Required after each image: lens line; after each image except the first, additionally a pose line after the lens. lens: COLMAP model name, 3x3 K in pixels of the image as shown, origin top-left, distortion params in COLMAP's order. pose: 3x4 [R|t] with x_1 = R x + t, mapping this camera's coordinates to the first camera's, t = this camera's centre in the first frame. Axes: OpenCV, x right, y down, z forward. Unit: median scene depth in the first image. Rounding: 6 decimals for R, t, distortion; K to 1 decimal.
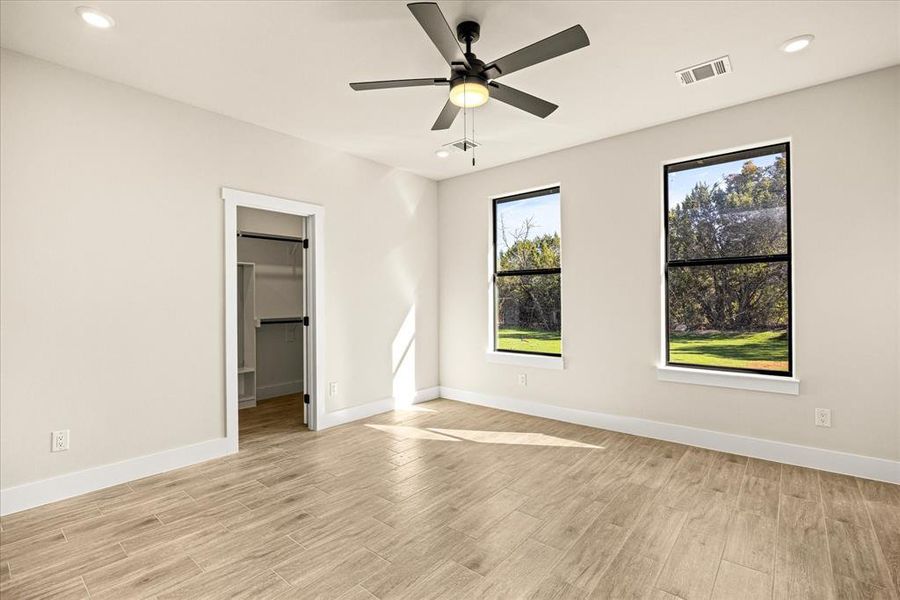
lens RADIAL K [[419.7, 0, 447.8], [0, 419.7, 297.8], [0, 0, 1]] dist [-0.004823, -0.000926]
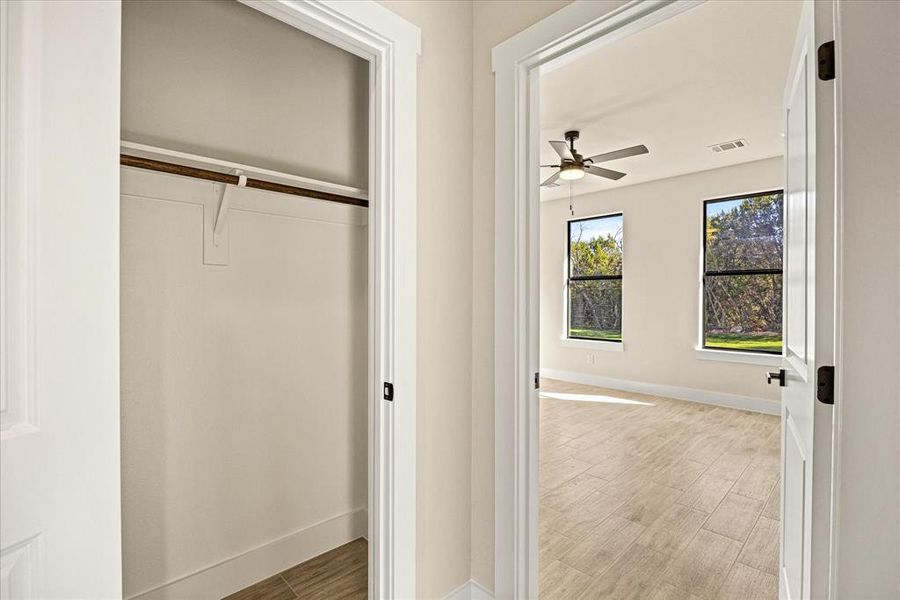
lens RADIAL K [[419.7, 0, 452.1], [0, 419.7, 299.2], [0, 0, 1]] dist [-0.004823, -0.000926]
pose [[0.994880, 0.013159, -0.100203, -0.152438], [-0.012509, 0.999896, 0.007115, 0.002612], [0.100286, -0.005825, 0.994942, -0.428916]]
